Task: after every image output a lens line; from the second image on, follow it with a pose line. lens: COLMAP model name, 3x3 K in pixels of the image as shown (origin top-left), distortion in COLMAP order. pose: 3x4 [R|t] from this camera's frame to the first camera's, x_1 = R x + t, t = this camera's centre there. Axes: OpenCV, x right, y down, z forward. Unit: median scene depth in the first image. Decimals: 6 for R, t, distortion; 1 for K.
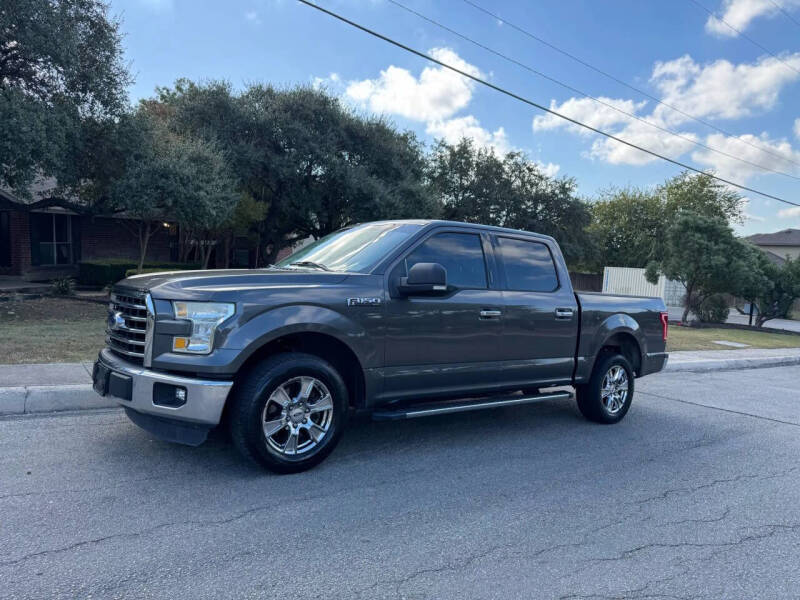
lens RADIAL K [[560.5, 0, 396.5], [0, 560.5, 304.5], [0, 0, 1]] dist [0.045805, -0.061045]
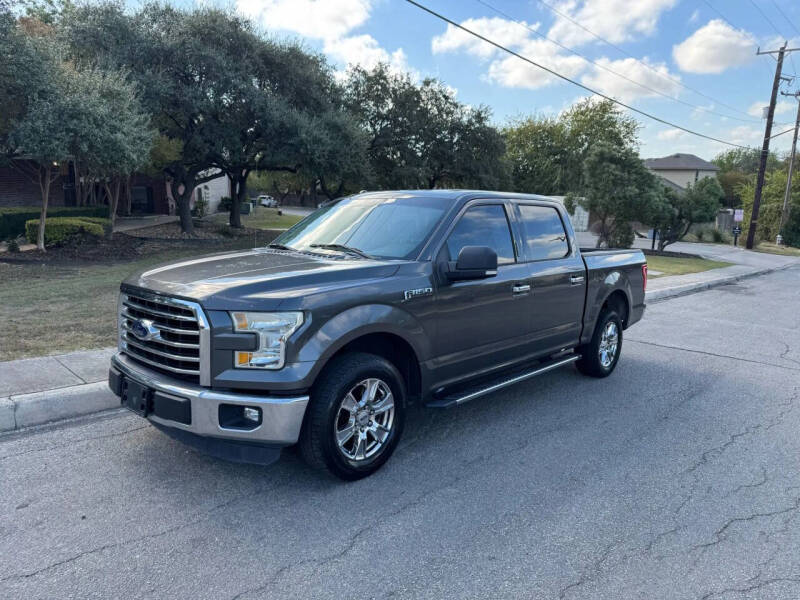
lens RADIAL K [[560.5, 0, 396.5], [0, 560.5, 304.5], [0, 0, 1]] dist [0.045805, -0.061045]
pose [[0.985384, -0.057105, 0.160492, -0.077554], [0.036416, 0.990974, 0.129014, -0.033929], [-0.166410, -0.121284, 0.978569, 0.025236]]
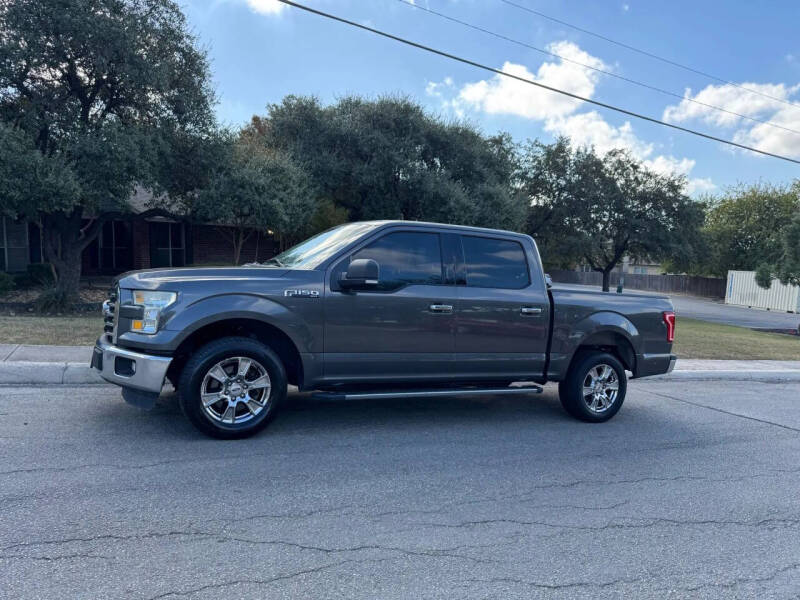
lens RADIAL K [[560.5, 0, 396.5], [0, 560.5, 304.5], [0, 0, 1]] dist [0.045805, -0.061045]
pose [[0.979630, 0.012358, -0.200428, 0.111405], [-0.013797, 0.999888, -0.005786, 0.006604], [0.200334, 0.008433, 0.979691, -0.020951]]
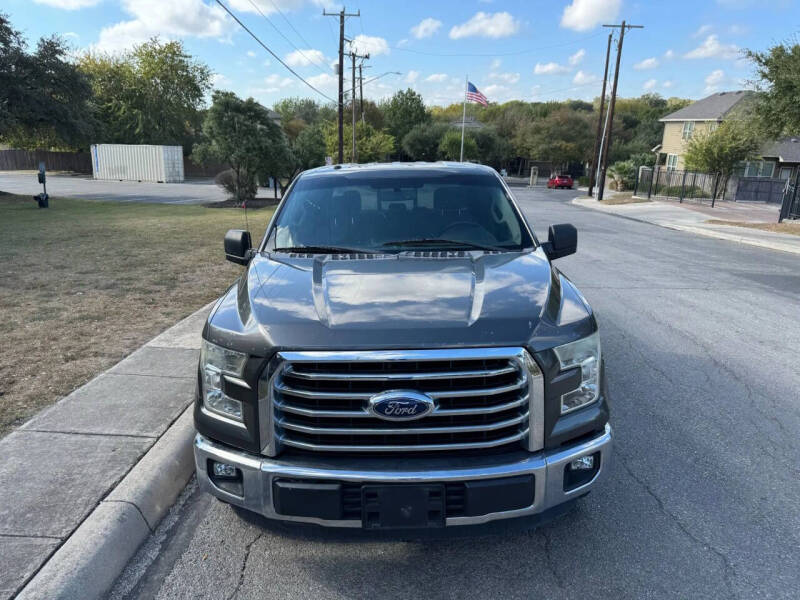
lens RADIAL K [[560.5, 0, 396.5], [0, 560.5, 304.5], [0, 0, 1]] dist [0.045805, -0.061045]
pose [[0.615075, -0.249487, 0.747957, -0.281183], [0.075876, 0.962946, 0.258802, -0.069709], [-0.784809, -0.102431, 0.611214, 0.203274]]
